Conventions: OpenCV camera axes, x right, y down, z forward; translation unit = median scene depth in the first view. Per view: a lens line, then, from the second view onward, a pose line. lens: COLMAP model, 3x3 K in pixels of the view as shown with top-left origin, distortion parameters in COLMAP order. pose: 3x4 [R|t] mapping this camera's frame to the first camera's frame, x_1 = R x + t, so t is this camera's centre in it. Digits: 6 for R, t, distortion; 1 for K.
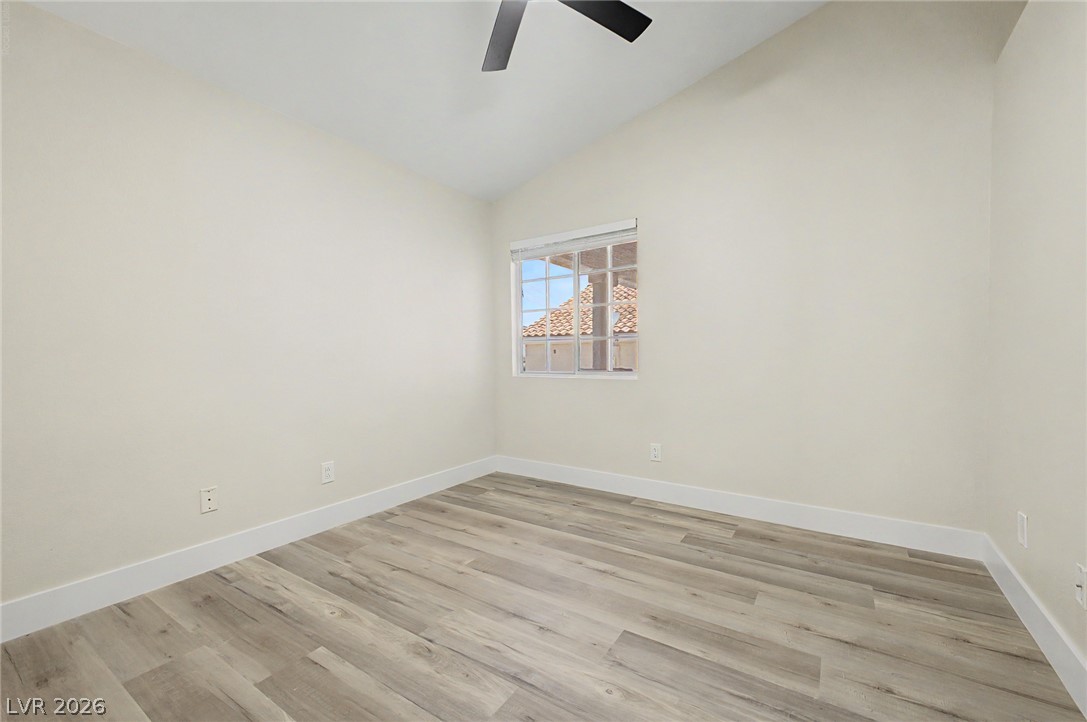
lens RADIAL K [[428.9, 0, 541.3], [0, 428.9, 357.4], [0, 0, 1]] dist [0.021397, -0.007219]
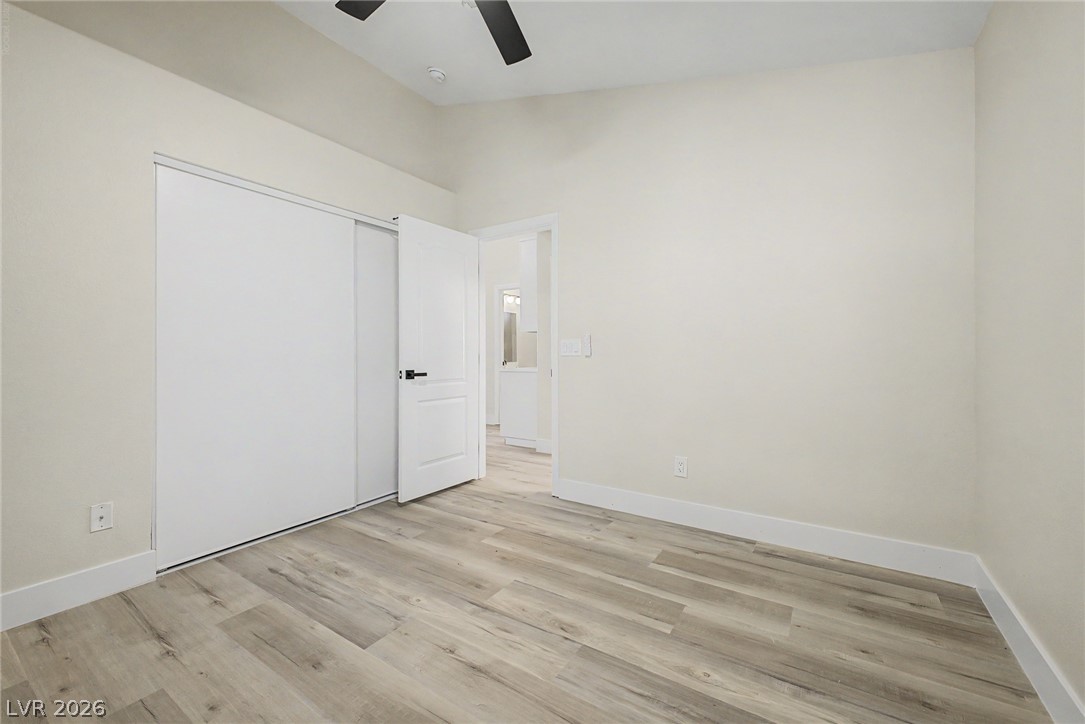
lens RADIAL K [[428.2, 0, 540.3], [0, 428.2, 358.4], [0, 0, 1]] dist [0.021397, -0.007219]
pose [[-0.999896, 0.014200, 0.002647, -0.210092], [0.014244, 0.999744, 0.017560, -0.010960], [-0.002396, 0.017596, -0.999842, 2.011651]]
